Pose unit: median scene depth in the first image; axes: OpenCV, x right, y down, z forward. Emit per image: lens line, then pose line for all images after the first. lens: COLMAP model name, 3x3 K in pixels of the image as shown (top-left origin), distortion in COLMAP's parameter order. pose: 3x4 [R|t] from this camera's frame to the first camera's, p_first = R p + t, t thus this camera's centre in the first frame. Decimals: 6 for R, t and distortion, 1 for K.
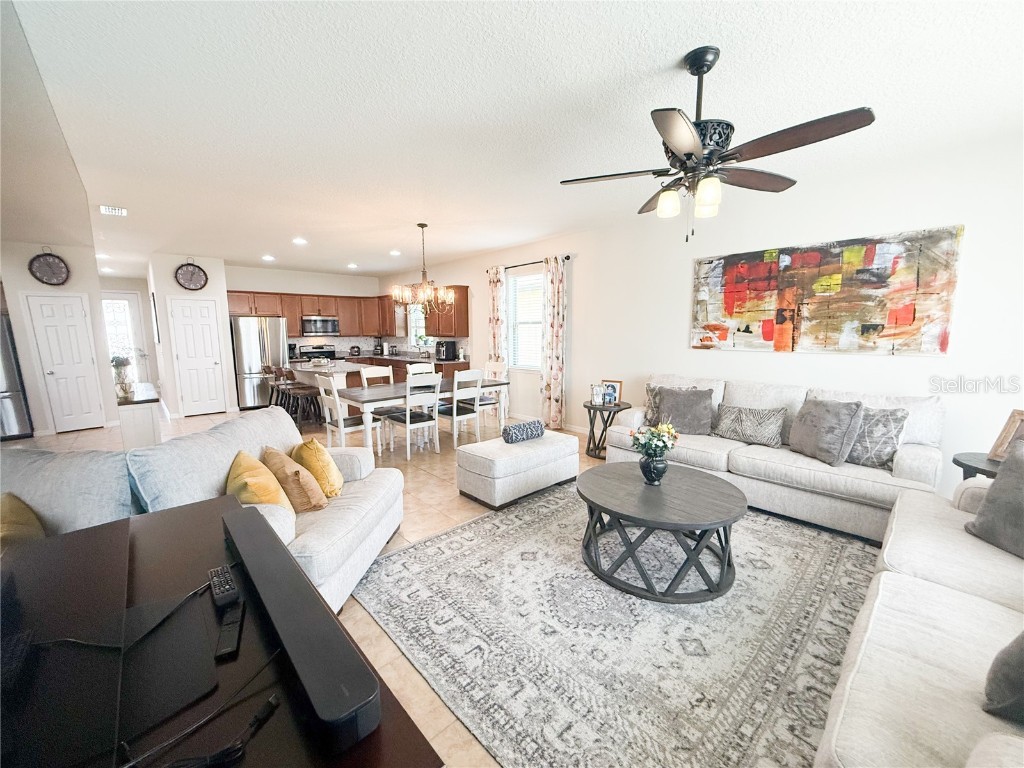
lens RADIAL K [[407.2, 0, 508.2], [0, 407.2, 382.6], [0, 0, 1]] dist [-0.000261, 0.000201]
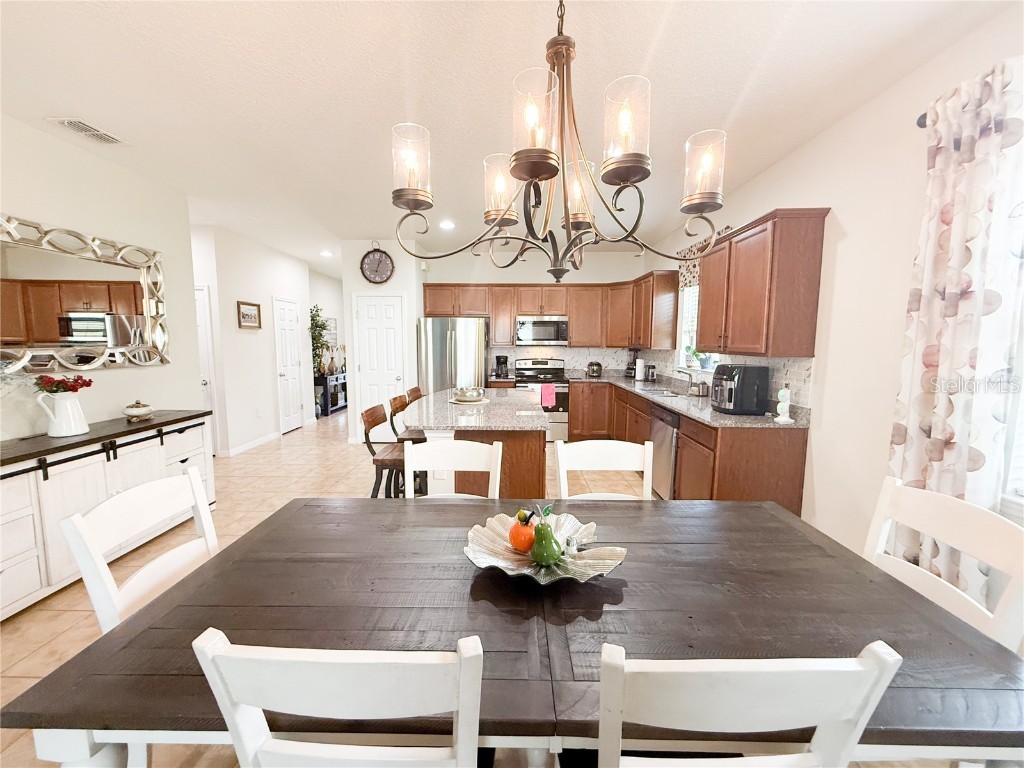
lens RADIAL K [[407.2, 0, 508.2], [0, 407.2, 382.6], [0, 0, 1]] dist [-0.000261, 0.000201]
pose [[0.725393, 0.082063, -0.683425, -0.085524], [-0.097265, 0.995126, 0.016253, -0.130453], [0.681428, 0.054683, 0.729839, 1.046686]]
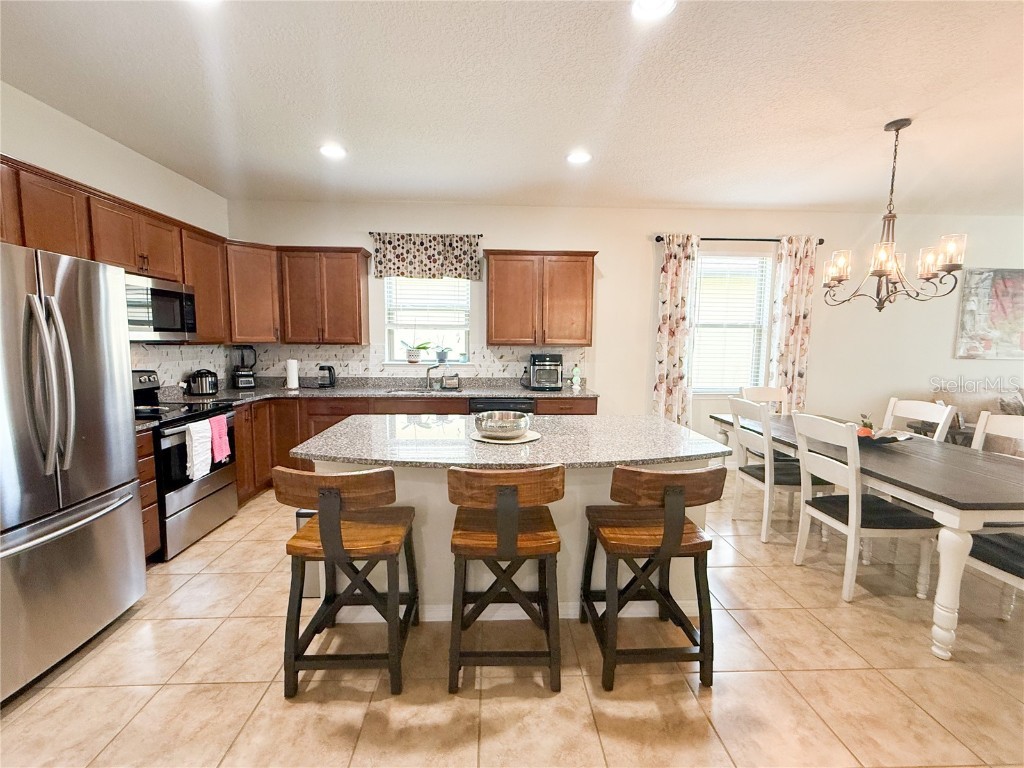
lens RADIAL K [[431.7, 0, 512.0], [0, 431.7, 384.0], [0, 0, 1]] dist [0.000193, 0.000223]
pose [[0.644290, -0.062864, 0.762193, -1.154722], [0.084454, 0.996369, 0.010788, -0.138269], [-0.760104, 0.057419, 0.647260, 1.274205]]
